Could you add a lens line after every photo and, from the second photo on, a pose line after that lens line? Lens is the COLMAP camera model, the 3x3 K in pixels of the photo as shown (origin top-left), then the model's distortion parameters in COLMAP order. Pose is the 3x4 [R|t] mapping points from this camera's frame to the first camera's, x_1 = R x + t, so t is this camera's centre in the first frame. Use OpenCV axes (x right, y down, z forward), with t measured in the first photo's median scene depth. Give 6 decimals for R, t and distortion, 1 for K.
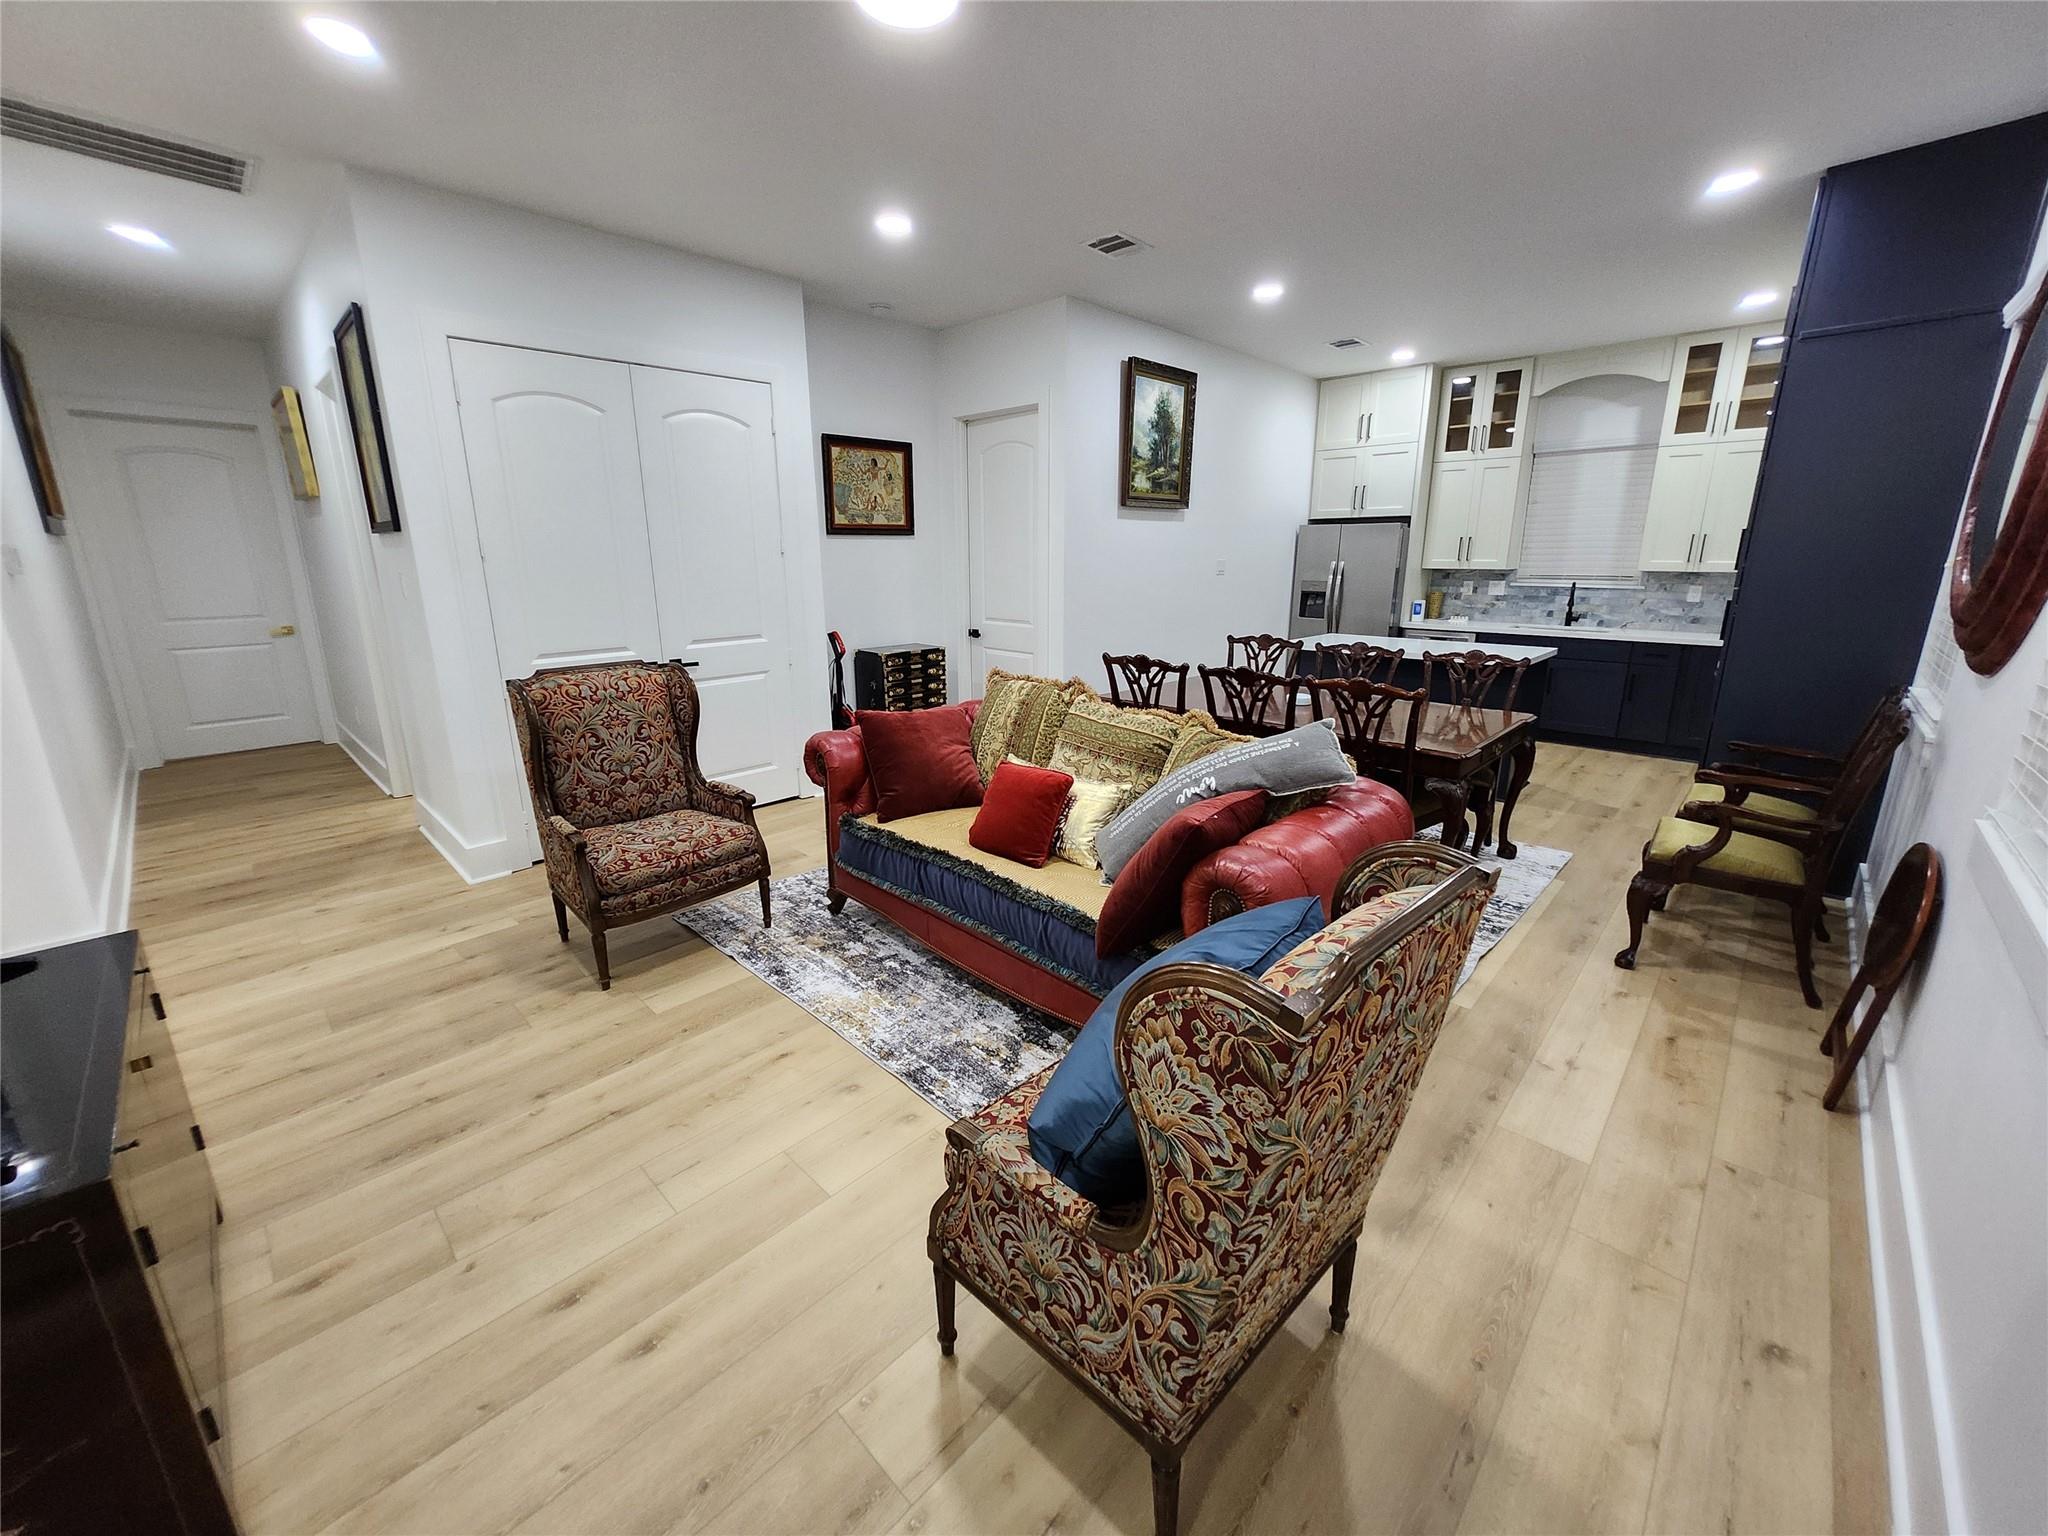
lens RADIAL K [[807.3, 0, 1034.4], [0, 807.3, 747.5], [0, 0, 1]] dist [0.002172, 0.000368]
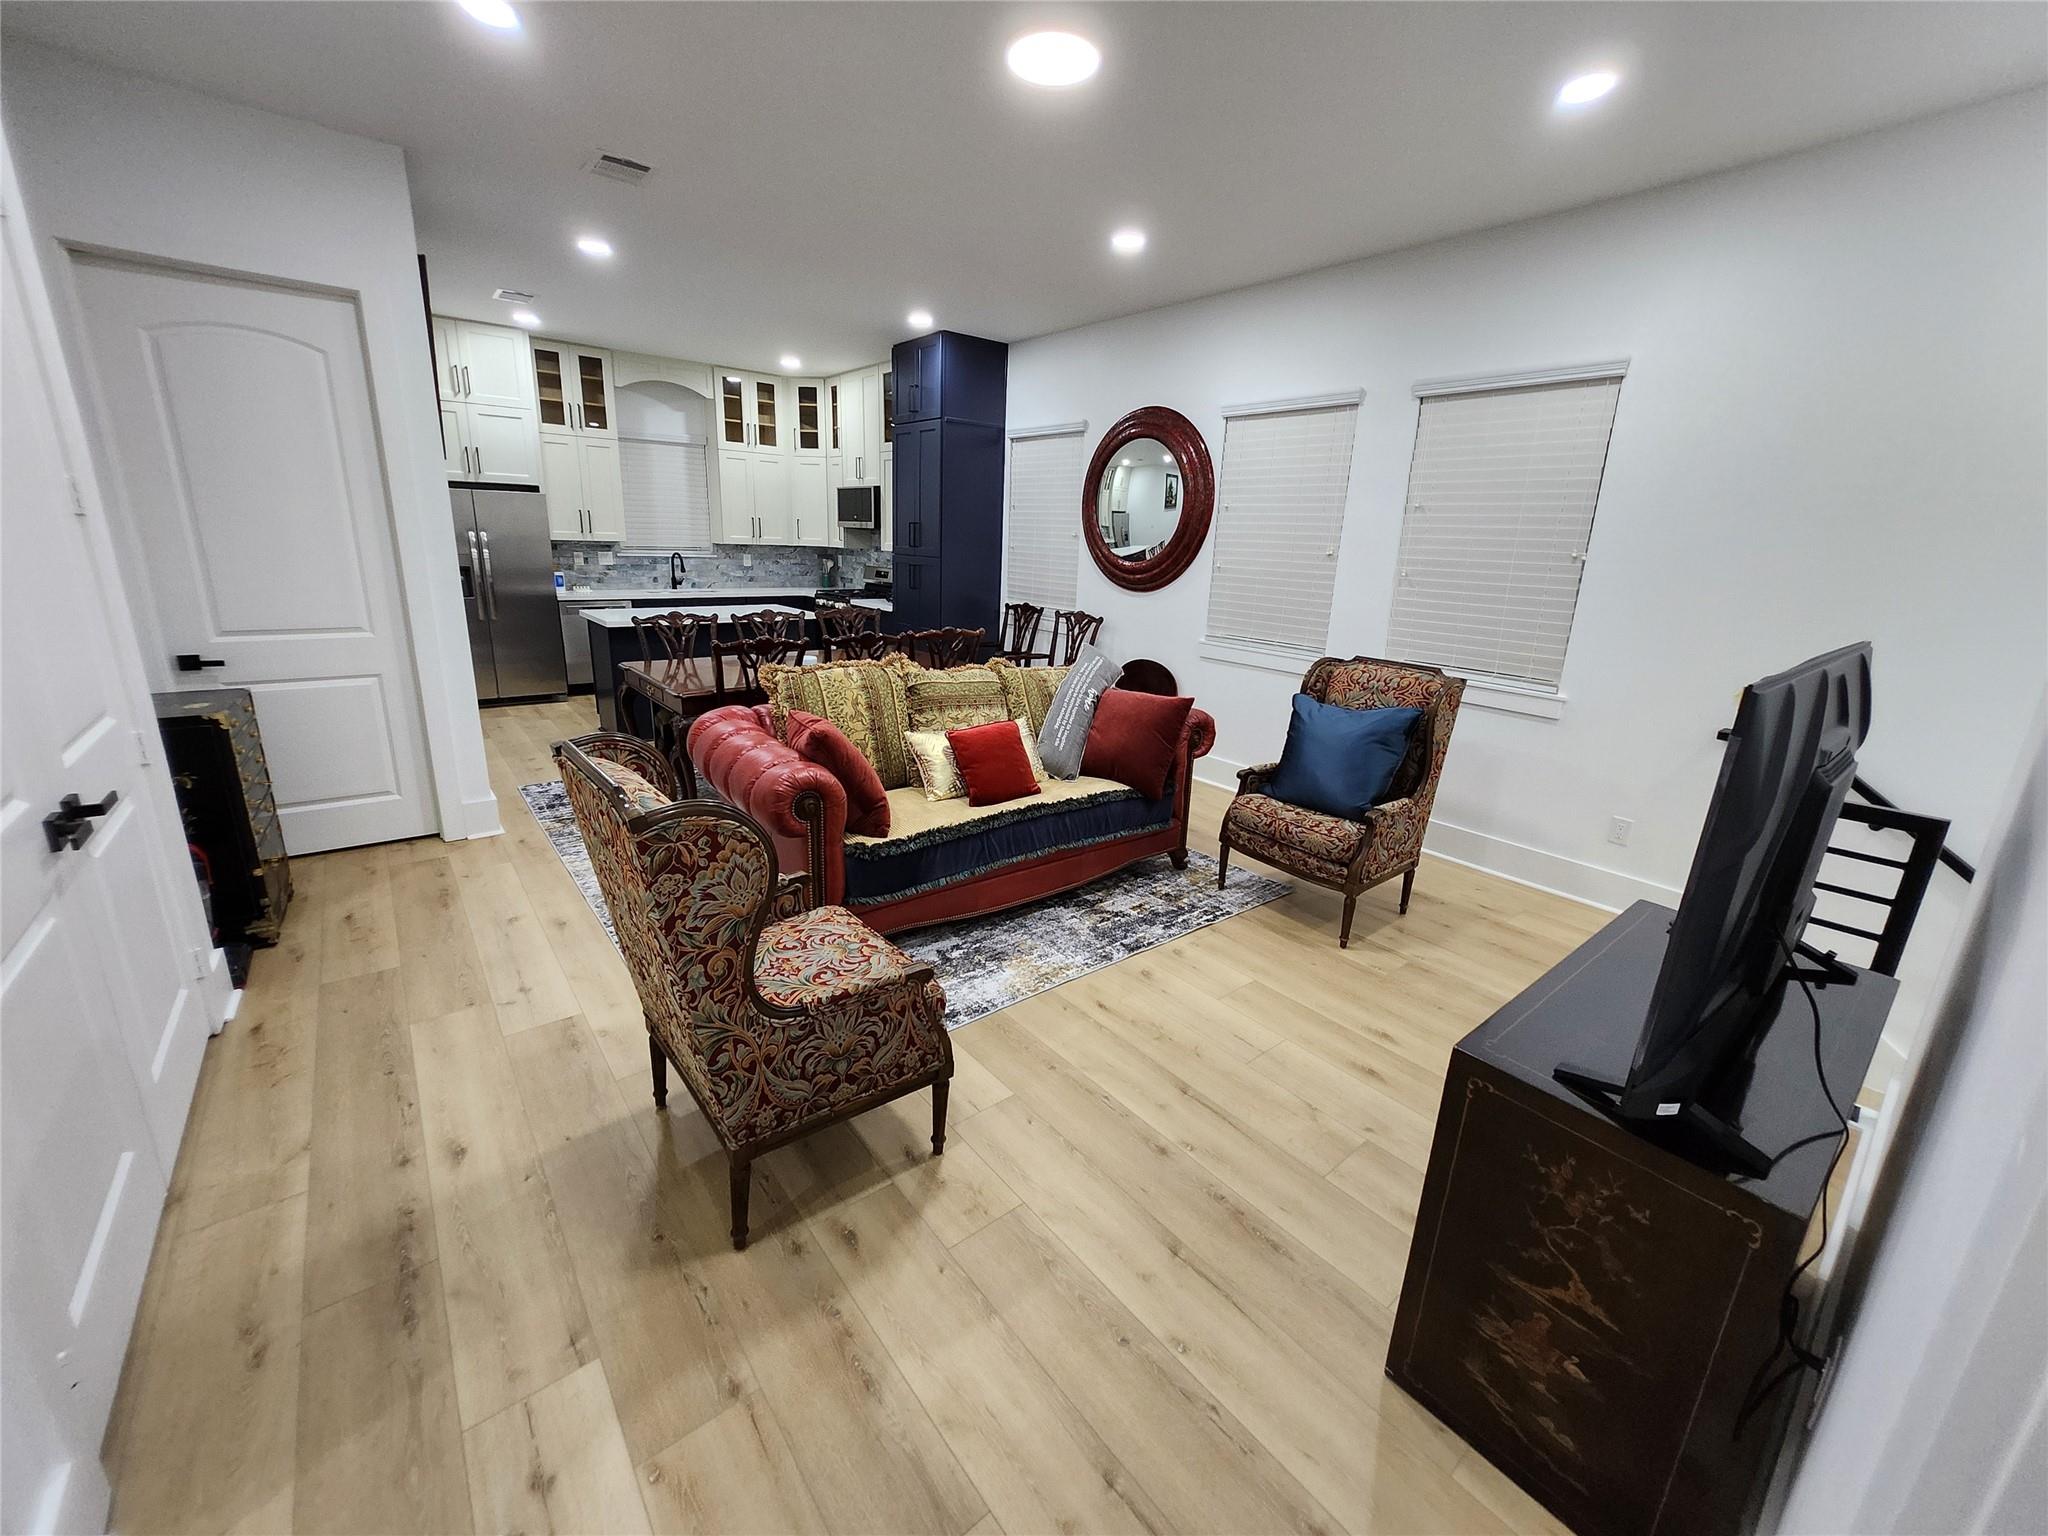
lens RADIAL K [[796.8, 0, 1030.1], [0, 796.8, 753.4], [0, 0, 1]] dist [0.001015, 0.000128]
pose [[0.125991, -0.254439, 0.958847, -0.480801], [0.200792, 0.953084, 0.226526, -0.079821], [-0.971498, 0.163988, 0.171169, 0.321284]]
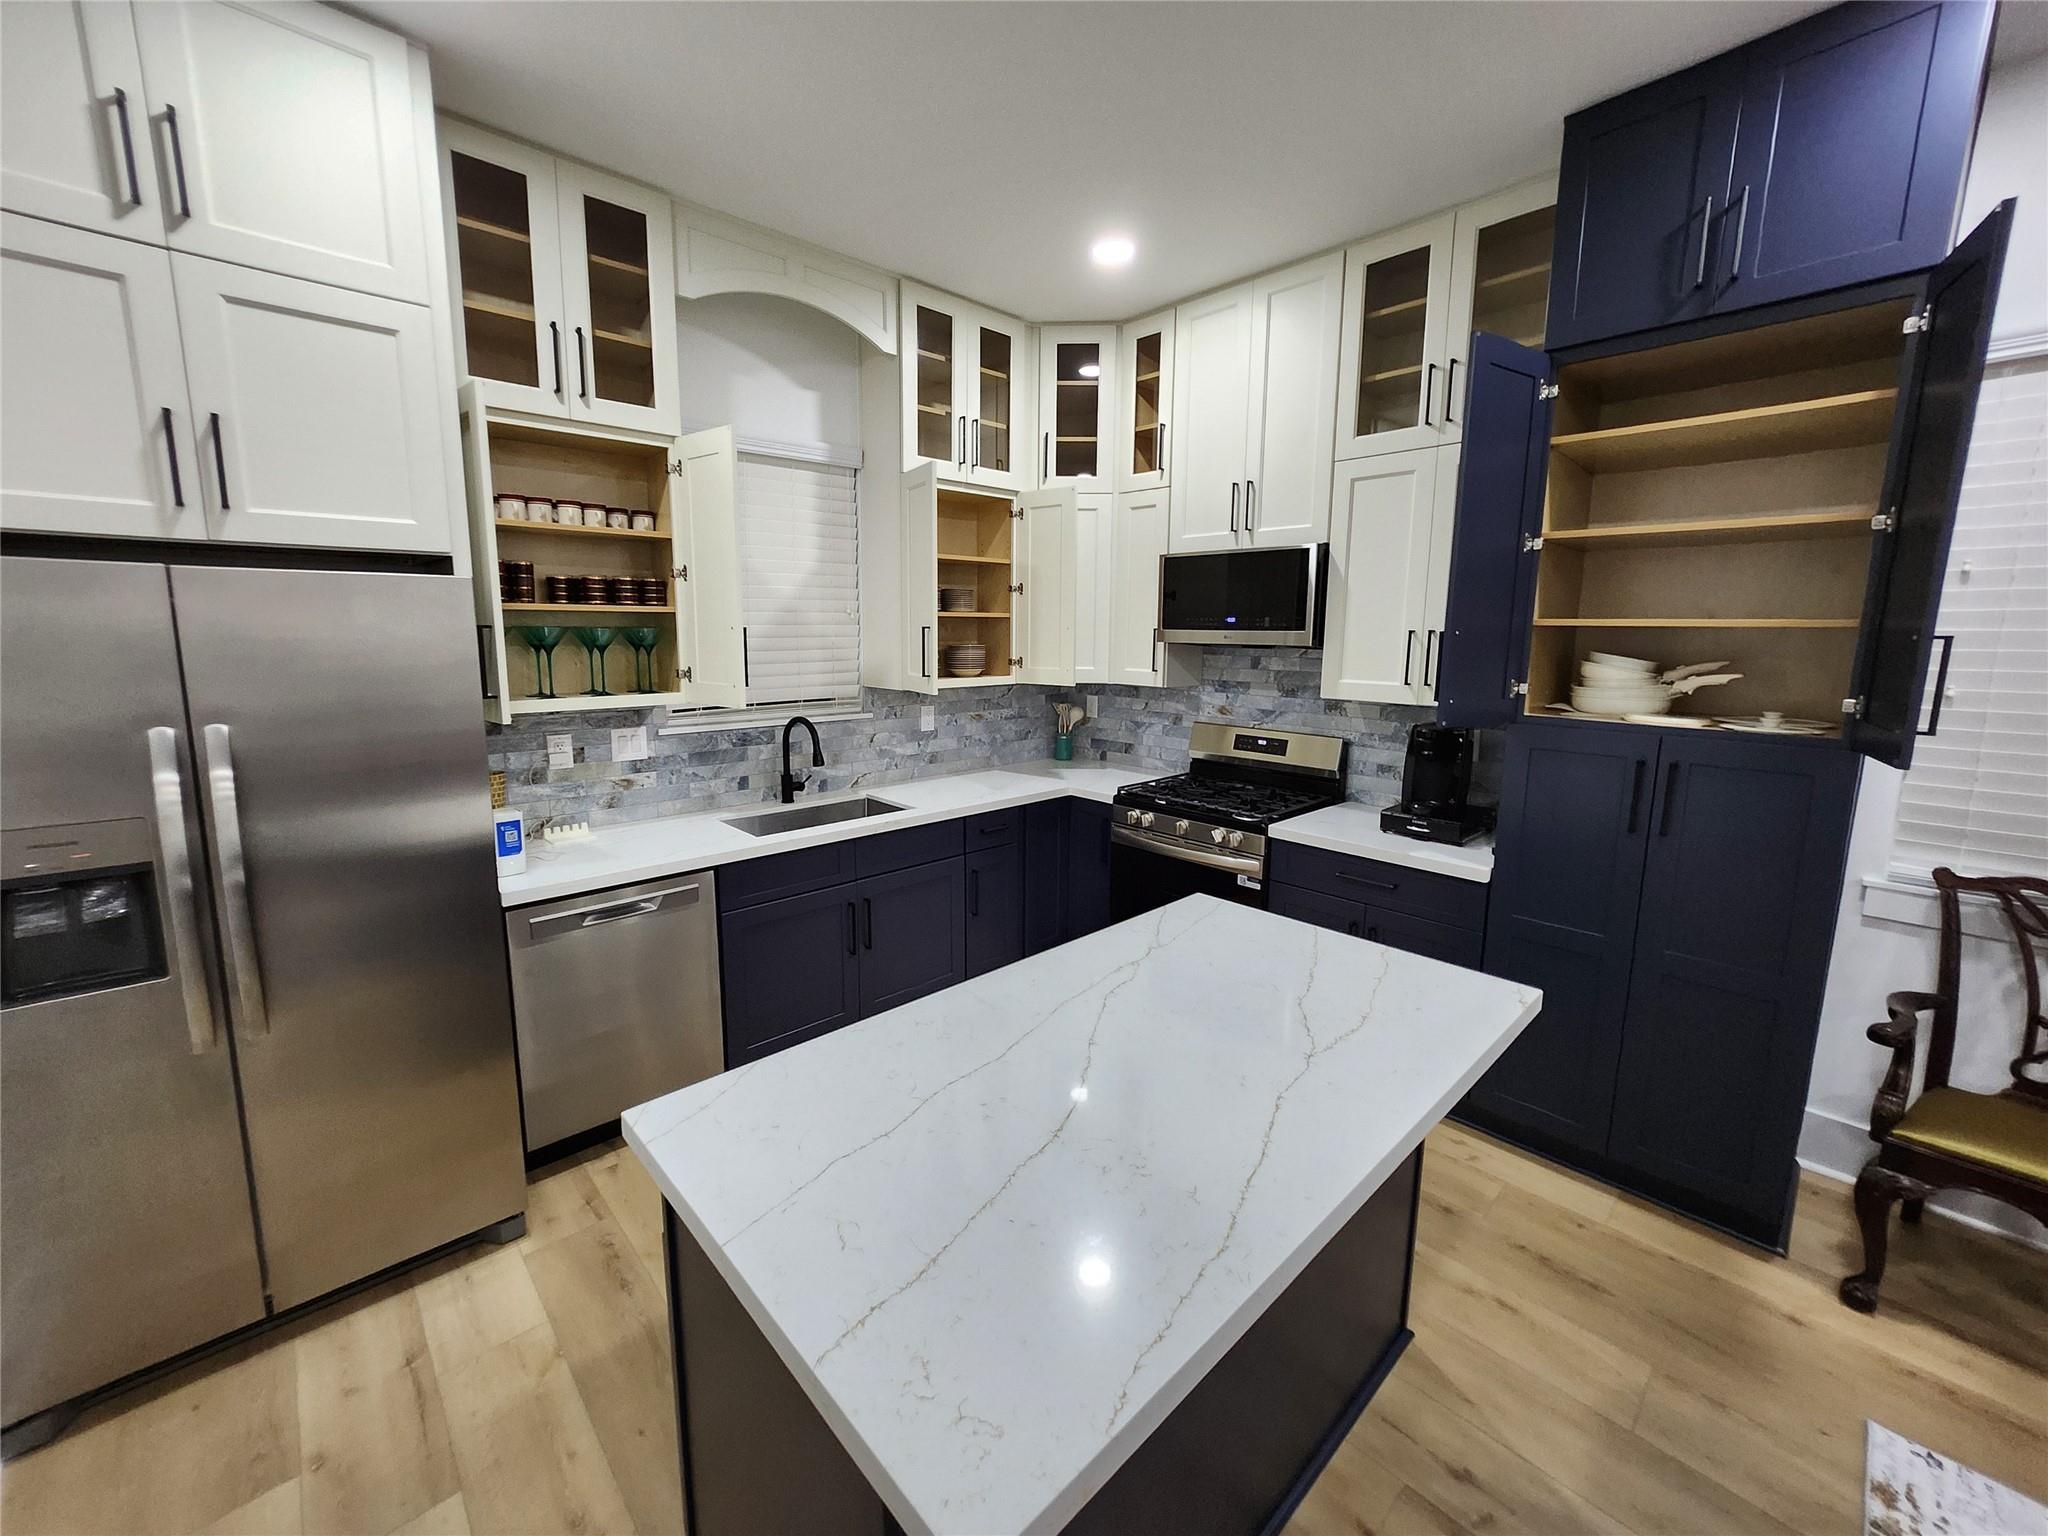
lens RADIAL K [[805.4, 0, 1021.5], [0, 805.4, 748.8], [0, 0, 1]] dist [0.000413, 0.000265]
pose [[0.065167, -0.145773, 0.987169, 0.178957], [0.233625, 0.964006, 0.126930, -0.212842], [-0.970140, 0.222356, 0.096878, 0.806302]]
